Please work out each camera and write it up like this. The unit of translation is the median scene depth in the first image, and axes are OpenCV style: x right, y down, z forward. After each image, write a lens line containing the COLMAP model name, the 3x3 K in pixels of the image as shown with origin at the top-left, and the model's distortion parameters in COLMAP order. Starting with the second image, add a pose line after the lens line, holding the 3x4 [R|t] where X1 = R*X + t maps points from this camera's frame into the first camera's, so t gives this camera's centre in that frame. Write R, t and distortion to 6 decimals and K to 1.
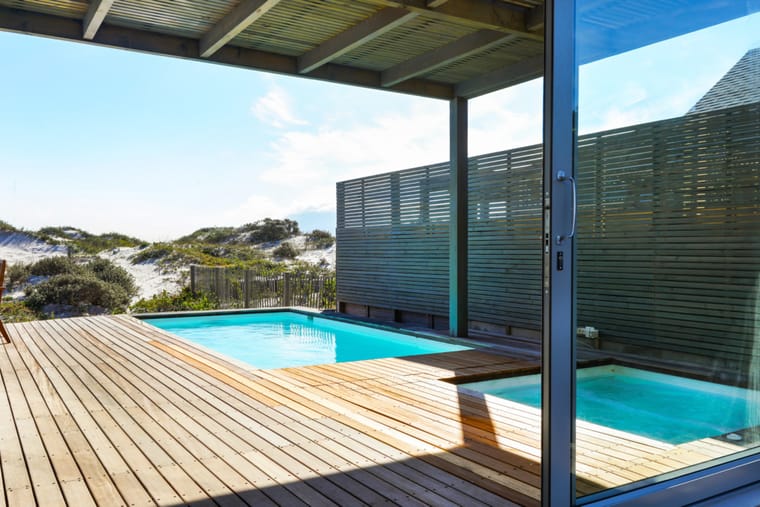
lens RADIAL K [[660.8, 0, 388.9], [0, 660.8, 257.0], [0, 0, 1]] dist [0.015371, 0.001863]
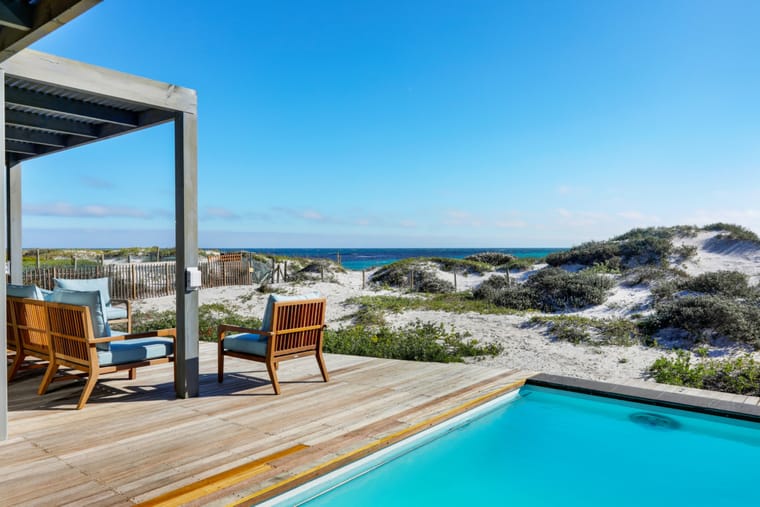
lens RADIAL K [[561.0, 0, 378.3], [0, 561.0, 248.7], [0, 0, 1]] dist [0.003726, -0.001339]
pose [[0.306509, -0.001407, -0.951867, 0.079995], [-0.005605, 0.999979, -0.003283, -0.027767], [0.951851, 0.006342, 0.306495, 0.358929]]
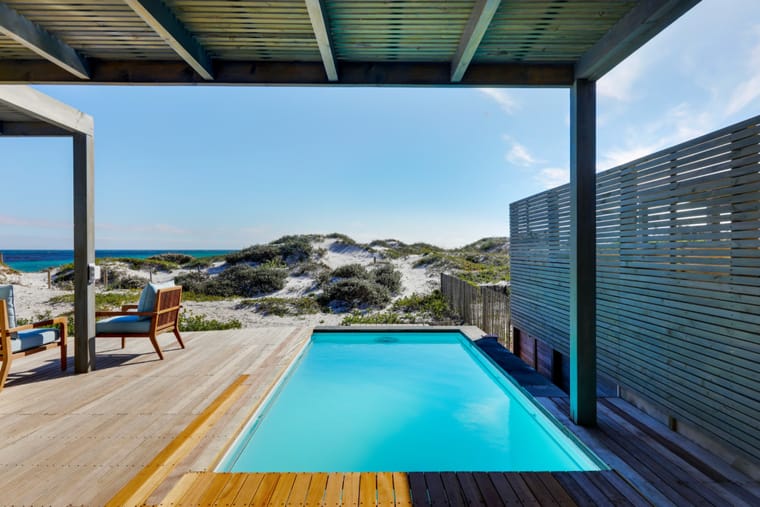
lens RADIAL K [[464.2, 0, 380.0], [0, 464.2, 253.5], [0, 0, 1]] dist [0.003223, 0.000885]
pose [[0.845713, 0.002273, -0.533634, 0.081612], [-0.002451, 0.999997, 0.000374, -0.025264], [0.533633, 0.000992, 0.845716, 0.205764]]
